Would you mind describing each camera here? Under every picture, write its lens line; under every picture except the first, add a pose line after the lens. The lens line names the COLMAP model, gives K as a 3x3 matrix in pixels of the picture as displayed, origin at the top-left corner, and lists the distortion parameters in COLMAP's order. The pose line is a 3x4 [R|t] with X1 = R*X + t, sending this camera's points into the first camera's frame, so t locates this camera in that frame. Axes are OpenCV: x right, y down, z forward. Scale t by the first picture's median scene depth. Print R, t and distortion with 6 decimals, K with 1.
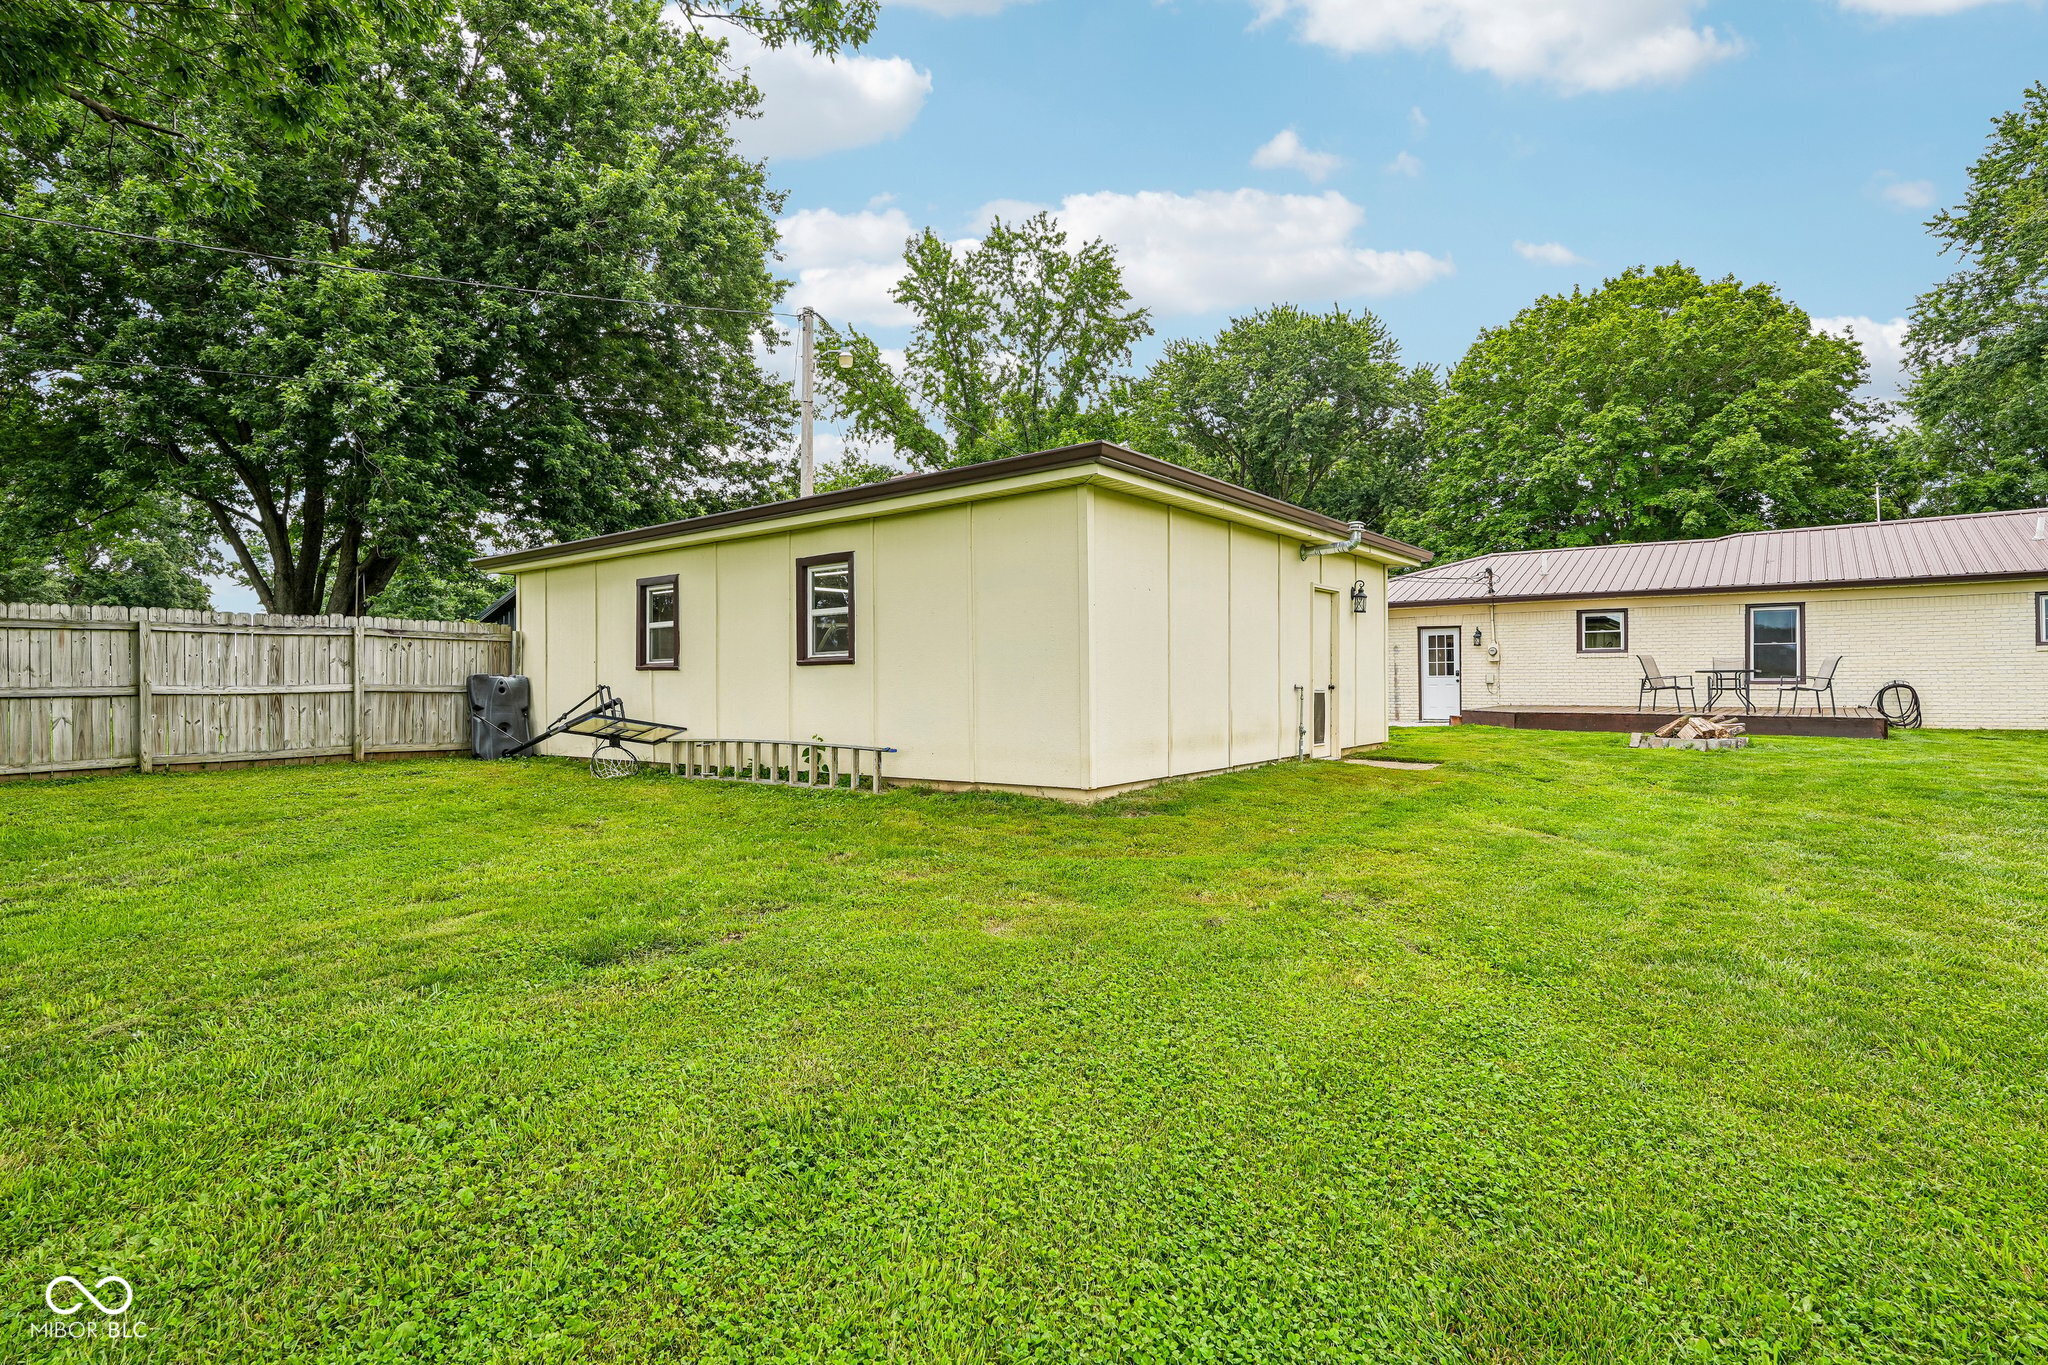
lens RADIAL K [[1036.9, 0, 1031.0], [0, 1036.9, 676.5], [0, 0, 1]] dist [0.002654, 0.001196]
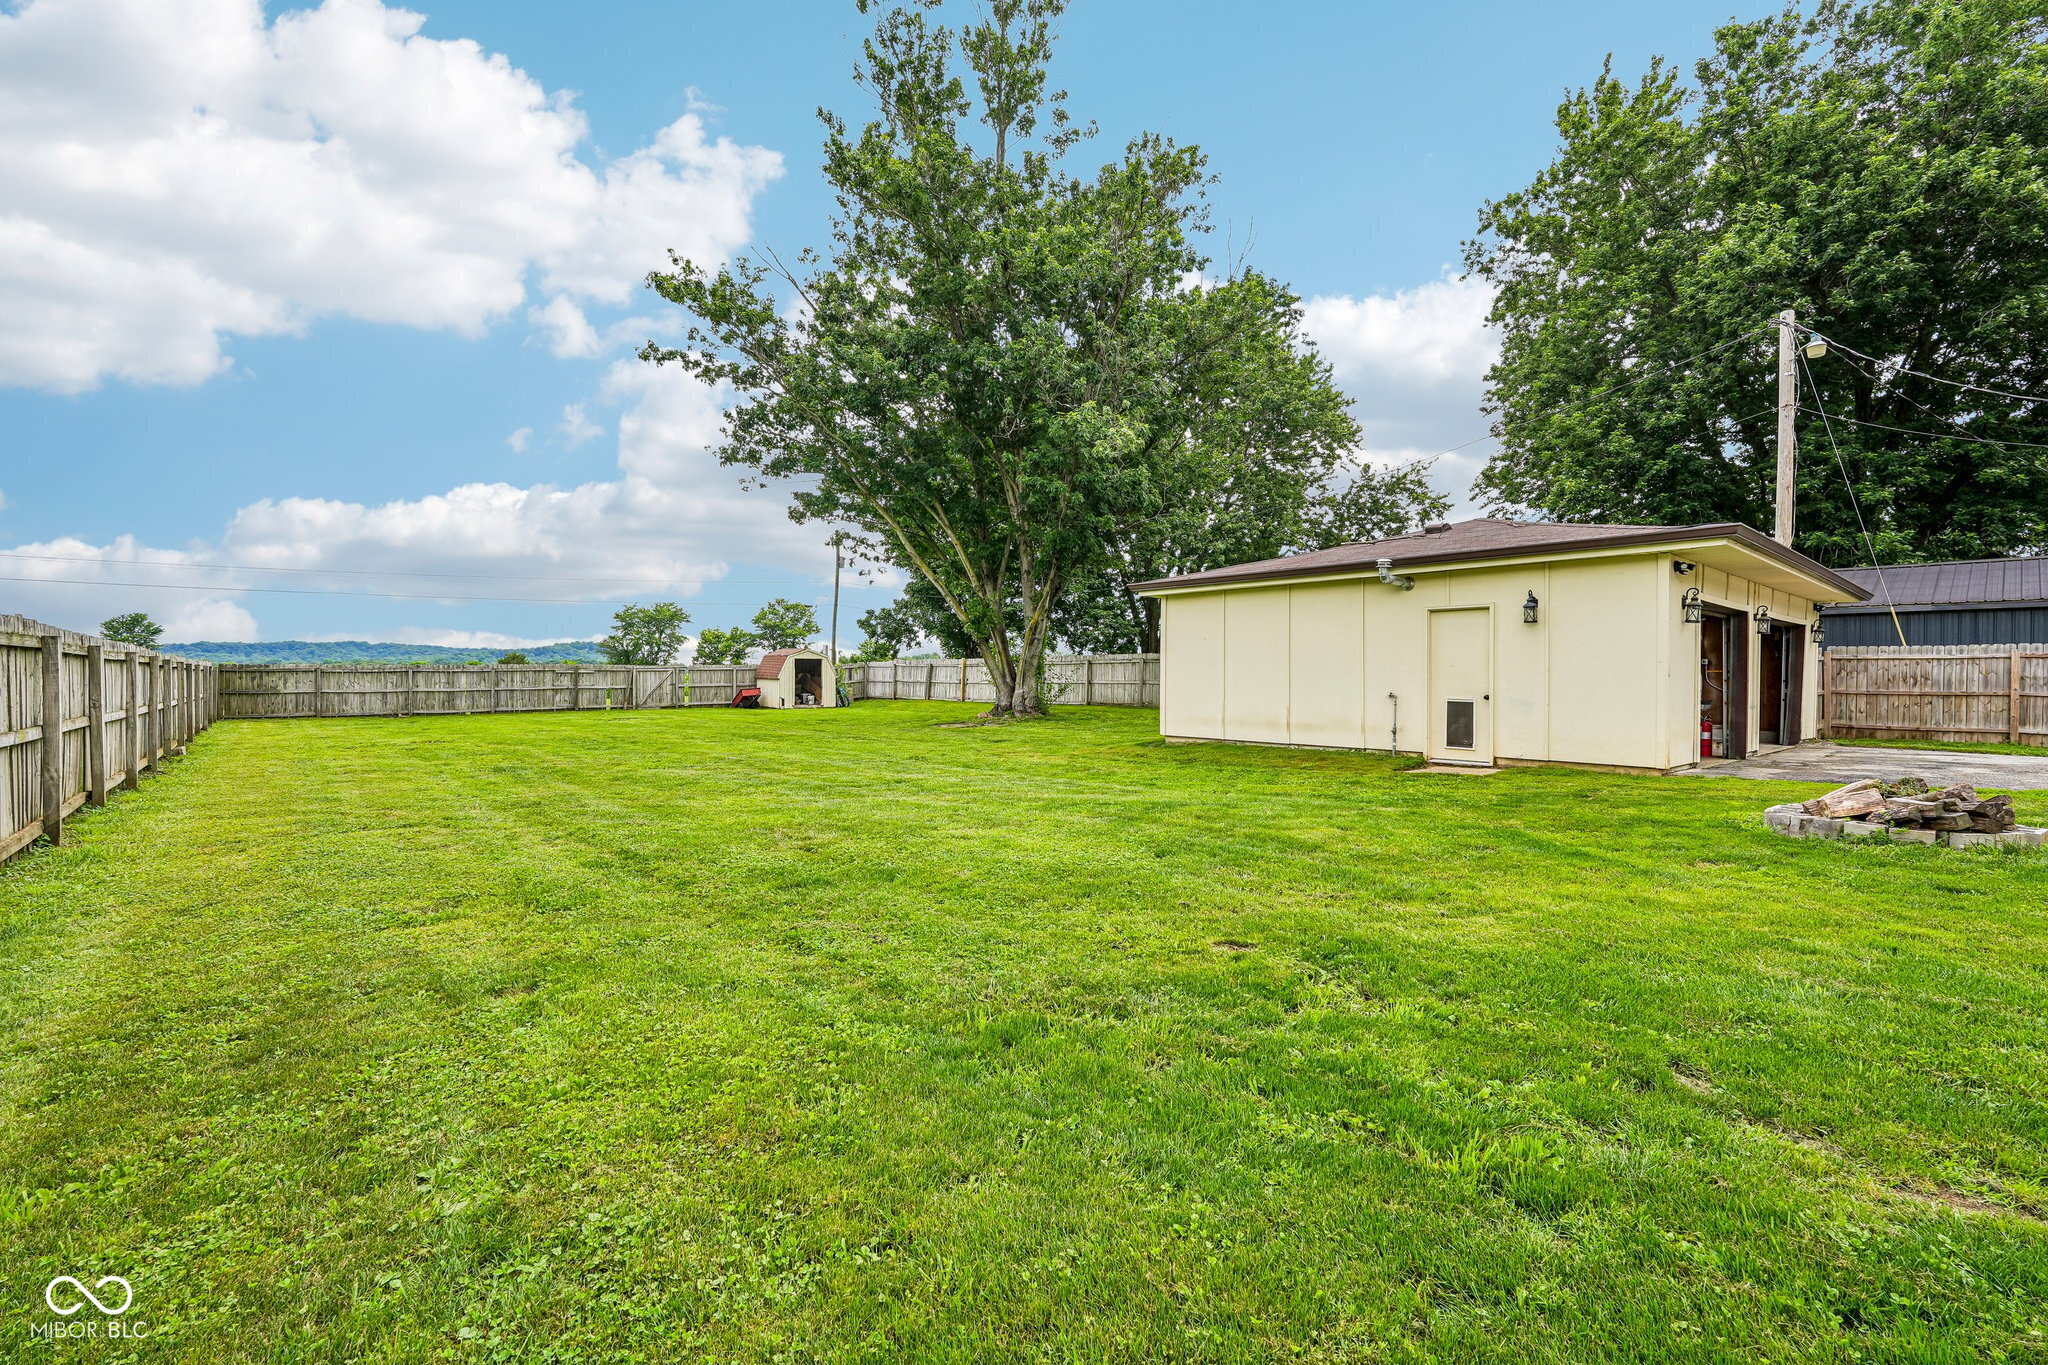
lens RADIAL K [[901.1, 0, 1015.8], [0, 901.1, 684.5], [0, 0, 1]] dist [-0.024542, 0.010390]
pose [[-0.233426, 0.017291, -0.972221, 0.728514], [0.005345, 0.999850, 0.016499, -0.011776], [0.972360, -0.001345, -0.233484, 0.424774]]
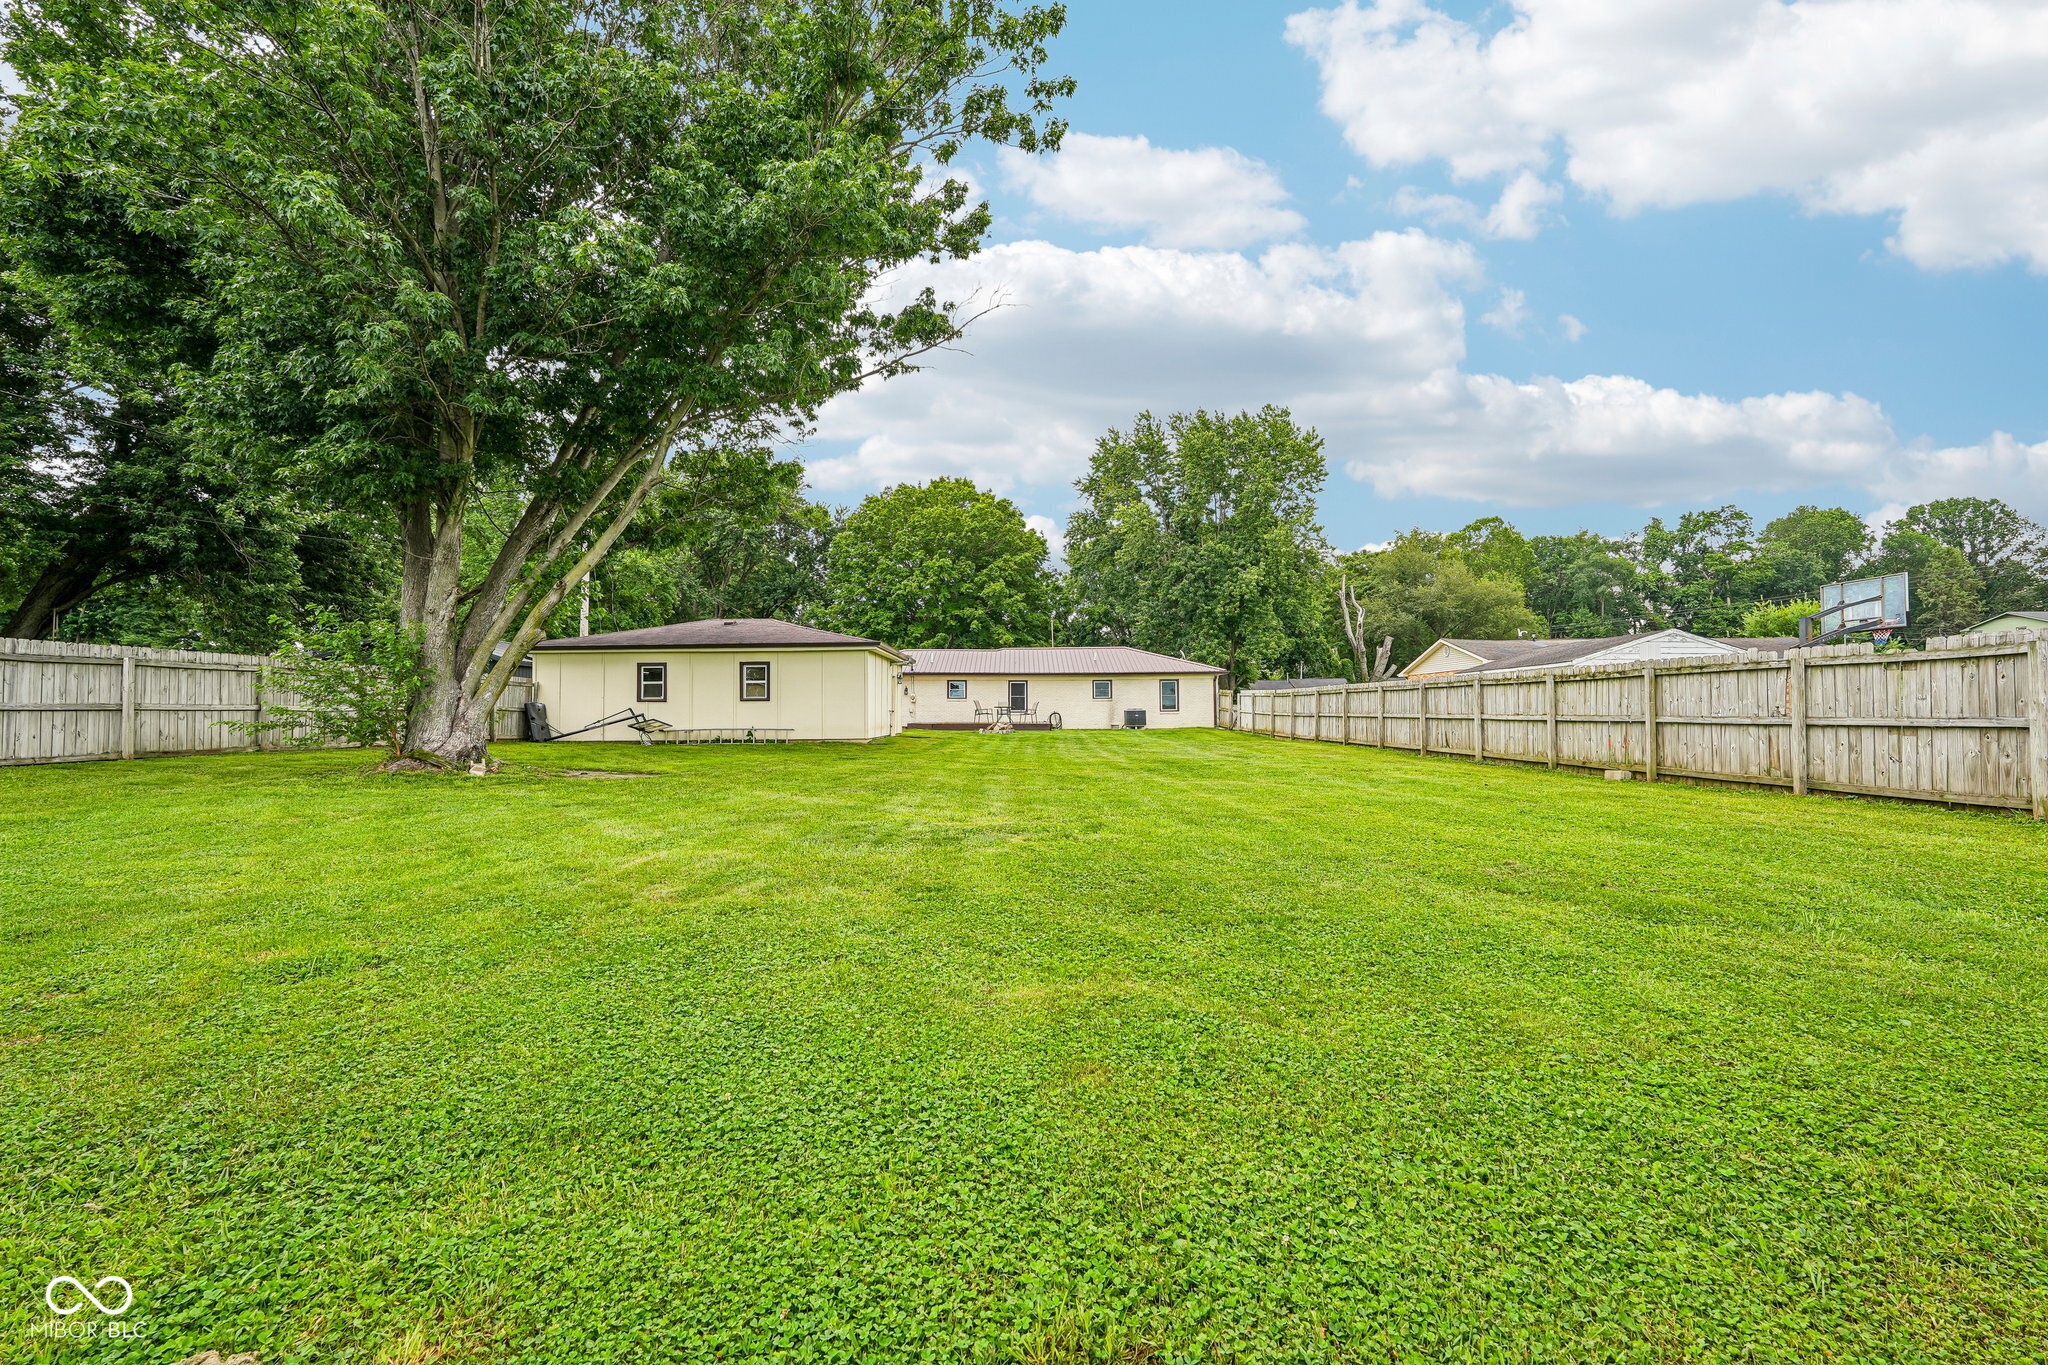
lens RADIAL K [[899.7, 0, 1022.6], [0, 899.7, 679.6], [0, 0, 1]] dist [-0.021236, 0.011705]
pose [[0.797689, 0.027894, 0.602424, -0.496100], [-0.007384, 0.999307, -0.036493, 0.006168], [-0.603024, 0.024662, 0.797342, -0.627702]]
